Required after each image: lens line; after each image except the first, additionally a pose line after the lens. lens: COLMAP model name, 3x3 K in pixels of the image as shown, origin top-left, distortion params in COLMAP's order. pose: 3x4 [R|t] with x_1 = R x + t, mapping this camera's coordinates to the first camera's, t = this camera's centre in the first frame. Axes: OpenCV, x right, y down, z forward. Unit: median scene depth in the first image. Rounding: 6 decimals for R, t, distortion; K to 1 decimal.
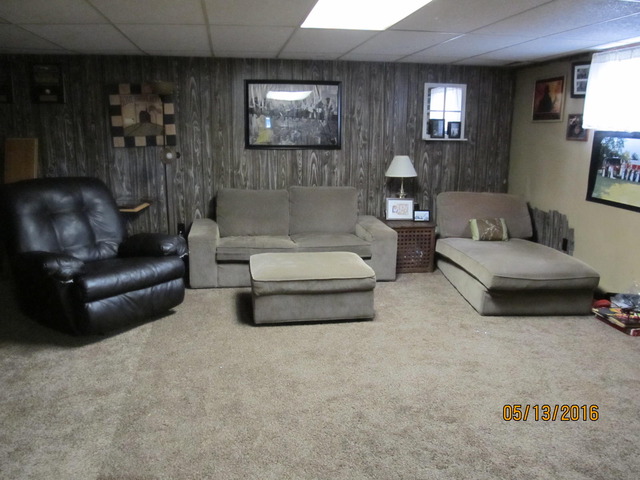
lens RADIAL K [[528.2, 0, 318.3], [0, 528.2, 240.3], [0, 0, 1]] dist [-0.069388, 0.057767]
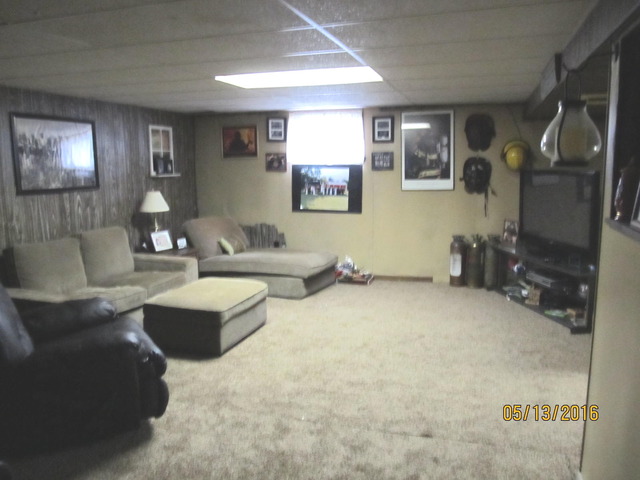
lens RADIAL K [[528.2, 0, 321.3], [0, 528.2, 242.3], [0, 0, 1]] dist [-0.069388, 0.057767]
pose [[0.449898, -0.144078, 0.881382, -0.670043], [0.199233, 0.978222, 0.058211, -0.056366], [-0.870574, 0.149411, 0.468805, 0.225736]]
